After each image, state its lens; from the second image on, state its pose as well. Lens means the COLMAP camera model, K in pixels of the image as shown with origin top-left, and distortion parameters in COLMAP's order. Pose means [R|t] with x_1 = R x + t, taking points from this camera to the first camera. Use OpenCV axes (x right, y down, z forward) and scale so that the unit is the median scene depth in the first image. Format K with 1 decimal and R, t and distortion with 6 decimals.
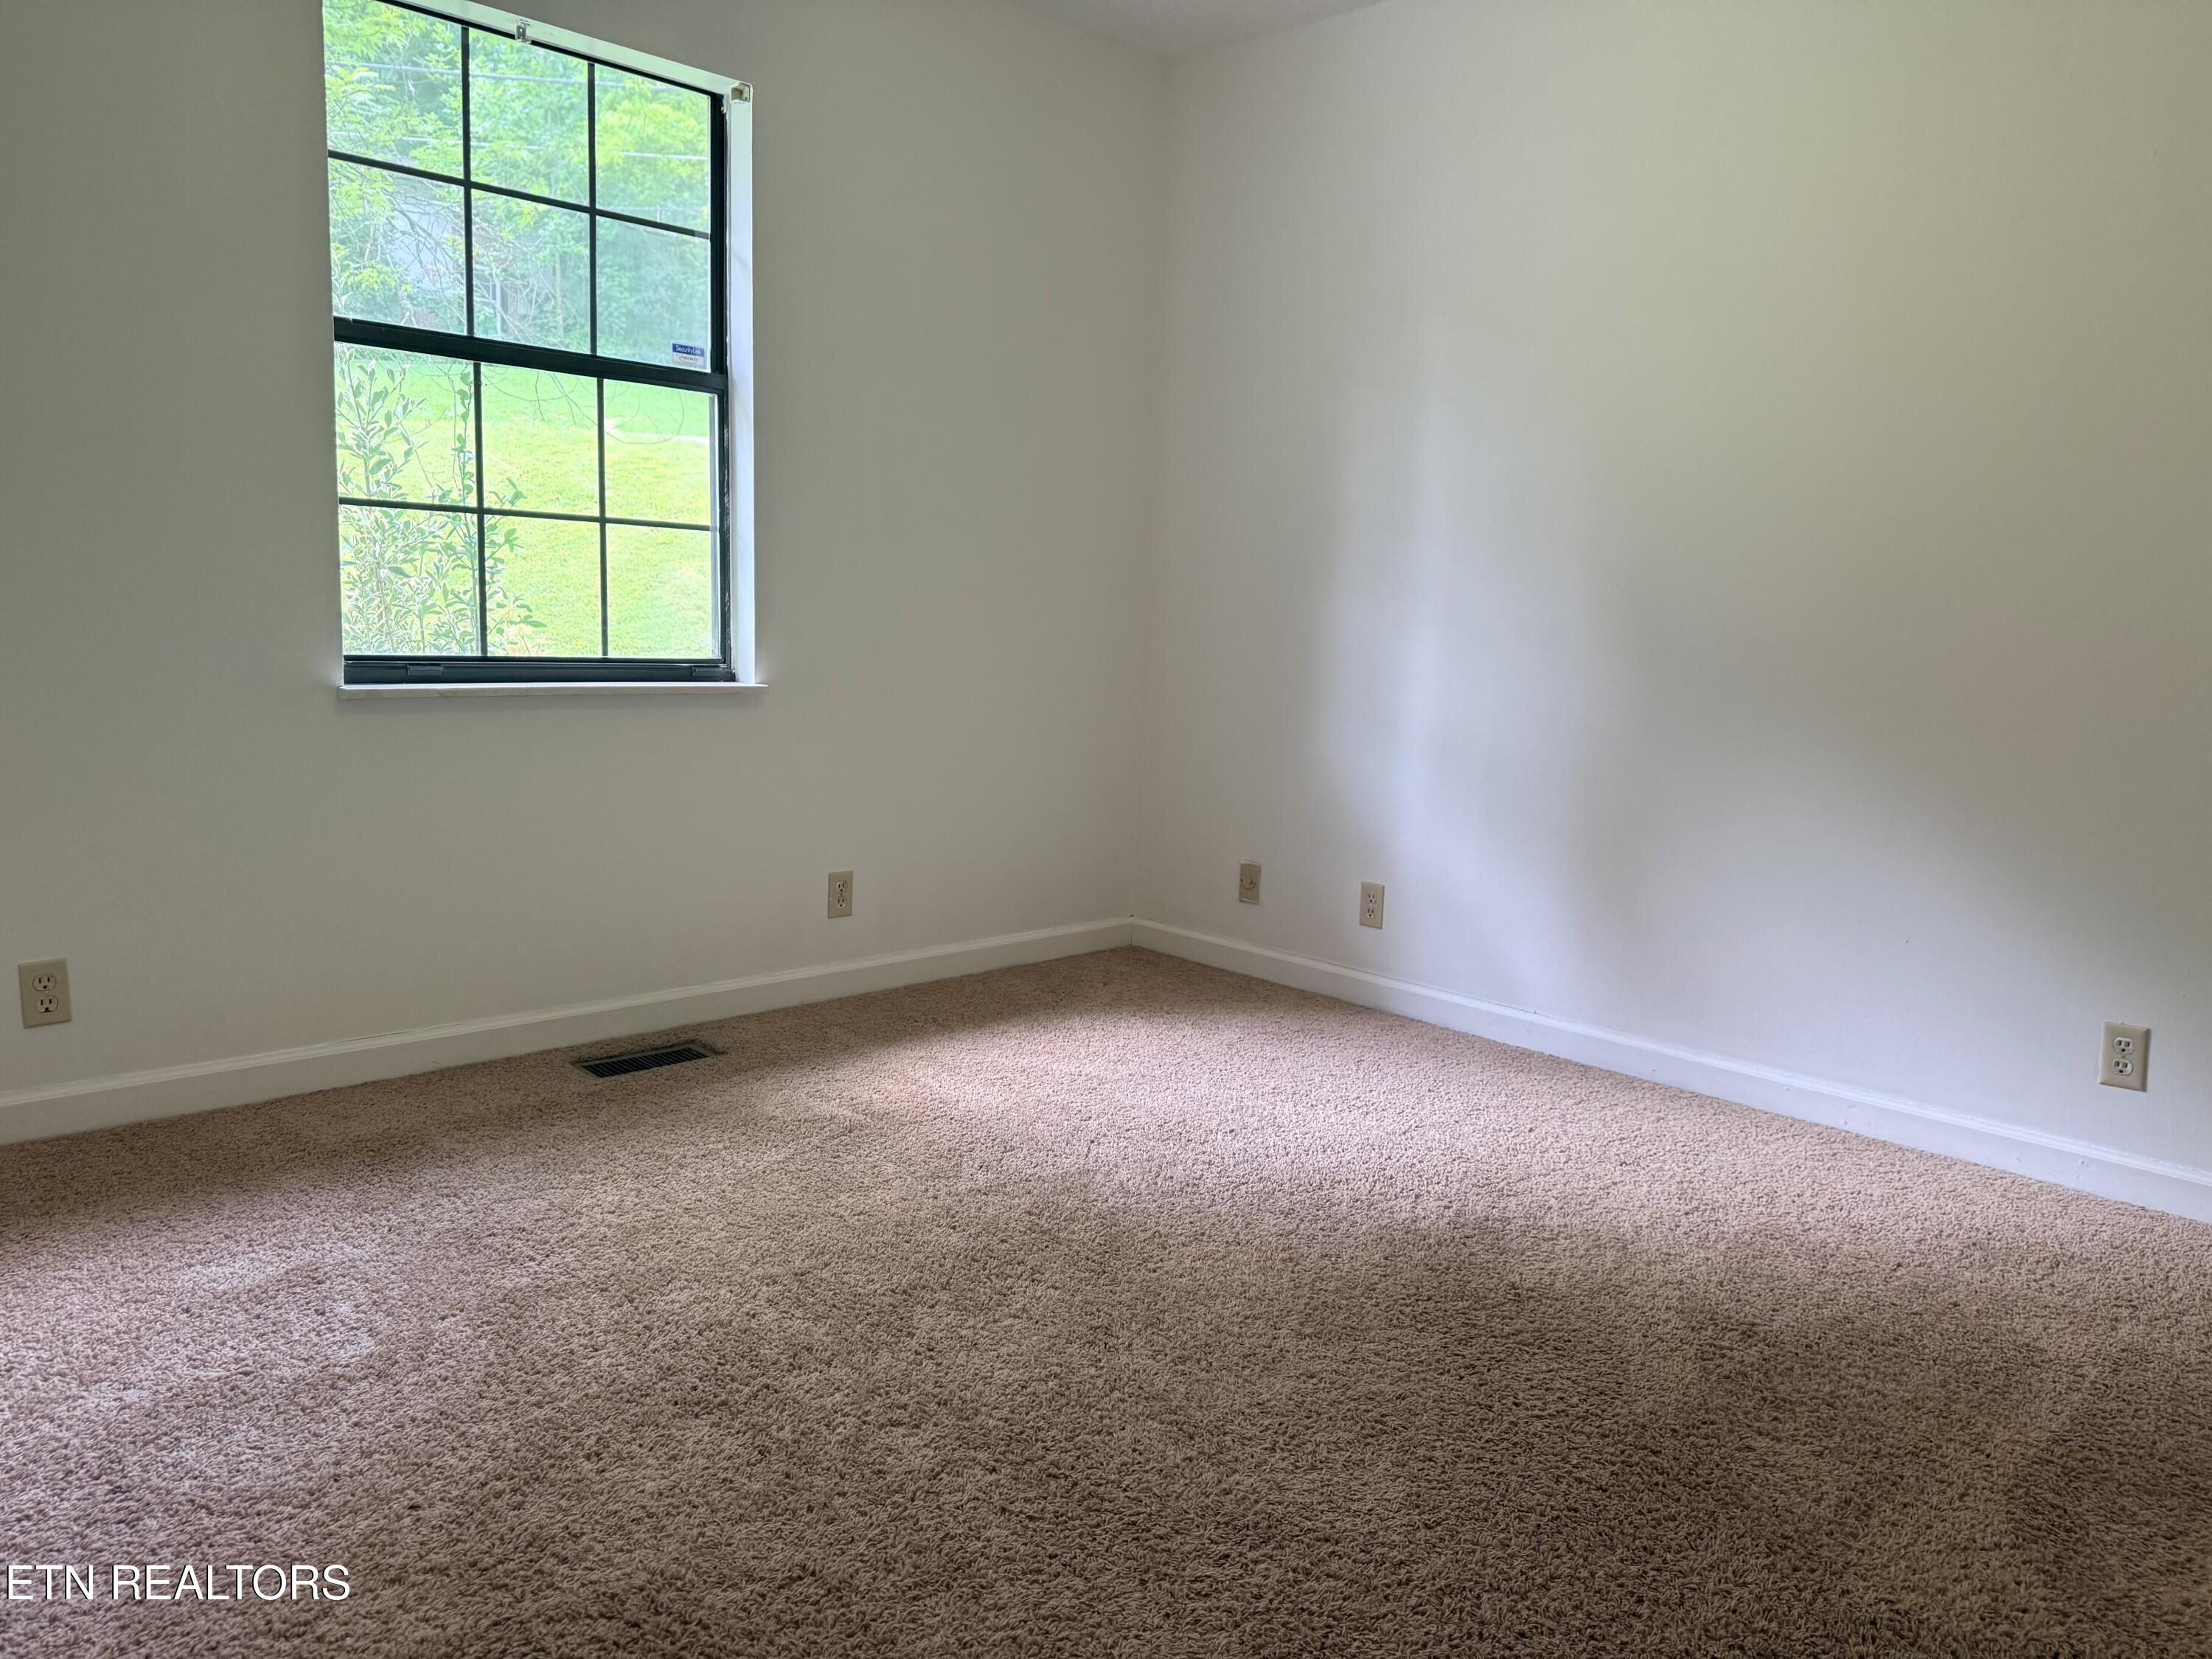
lens RADIAL K [[1608.6, 0, 1033.9], [0, 1608.6, 833.0], [0, 0, 1]] dist [0.203105, -0.310313]
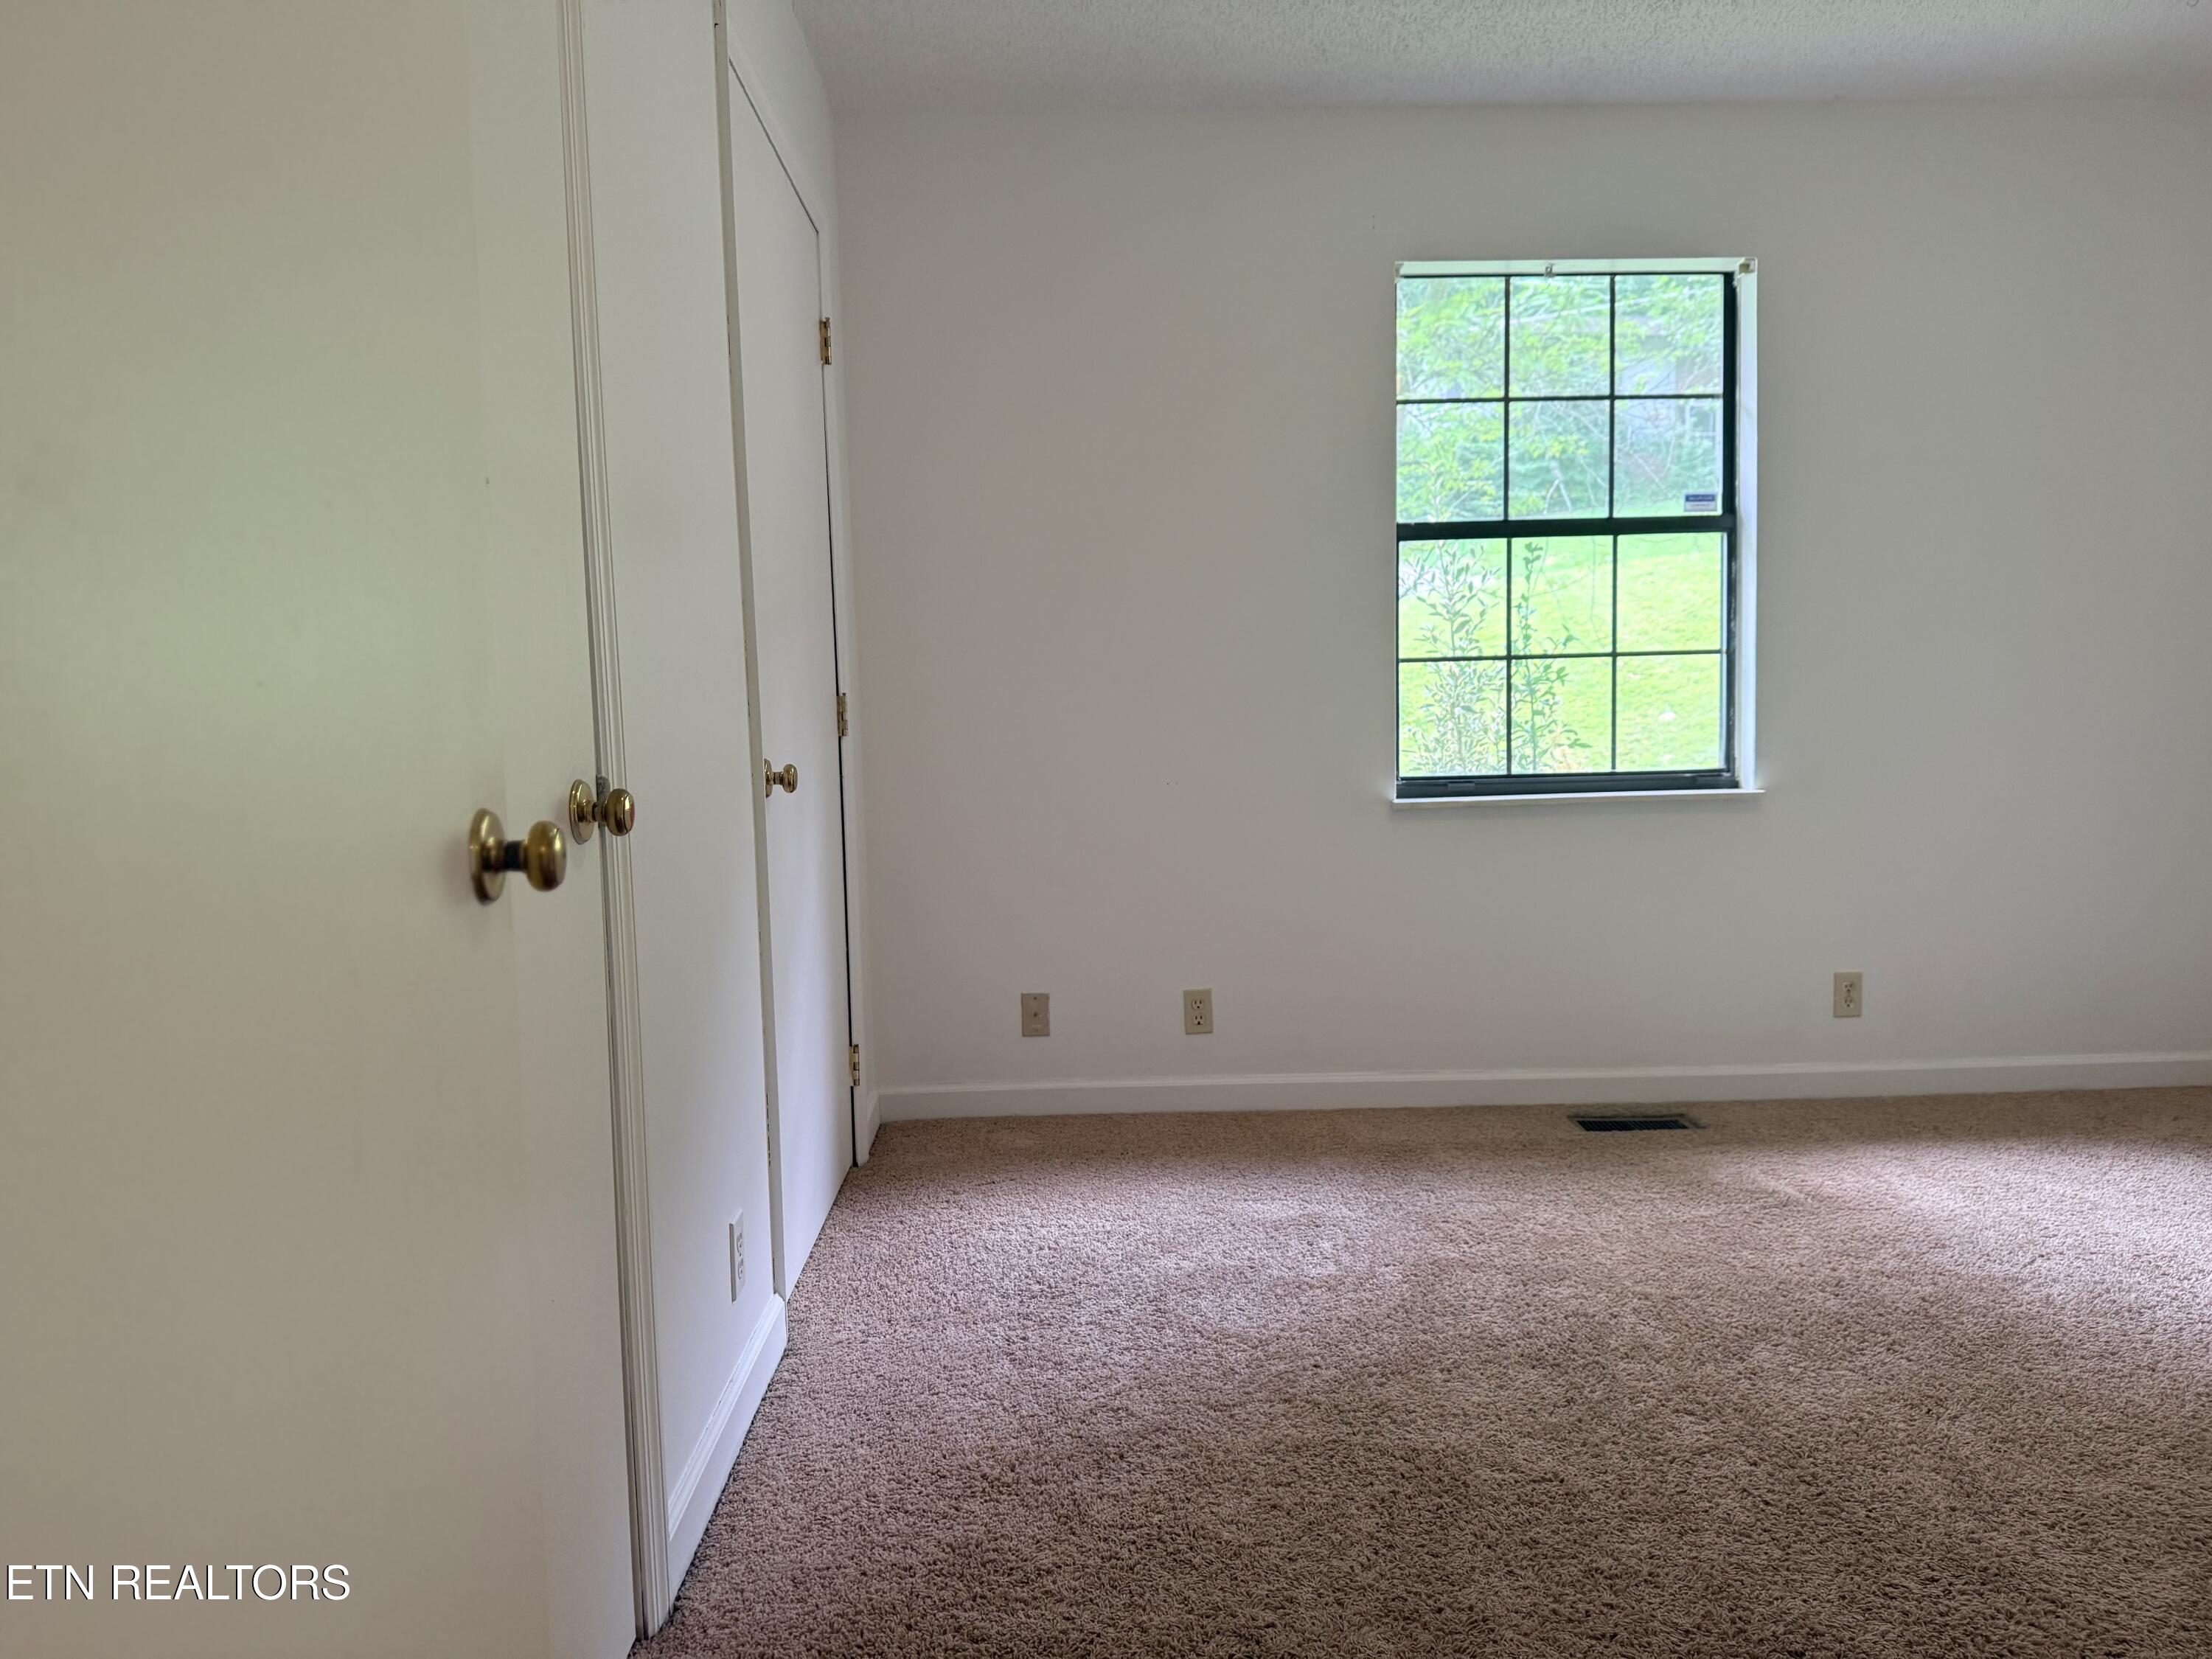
lens RADIAL K [[1491.0, 0, 1106.0], [0, 1491.0, 829.5], [0, 0, 1]] dist [0.267358, 0.000093]
pose [[0.787839, 0.003181, -0.615873, 0.147020], [-0.048621, 0.997187, -0.057047, 0.016230], [0.613959, 0.074888, 0.785777, -0.089331]]
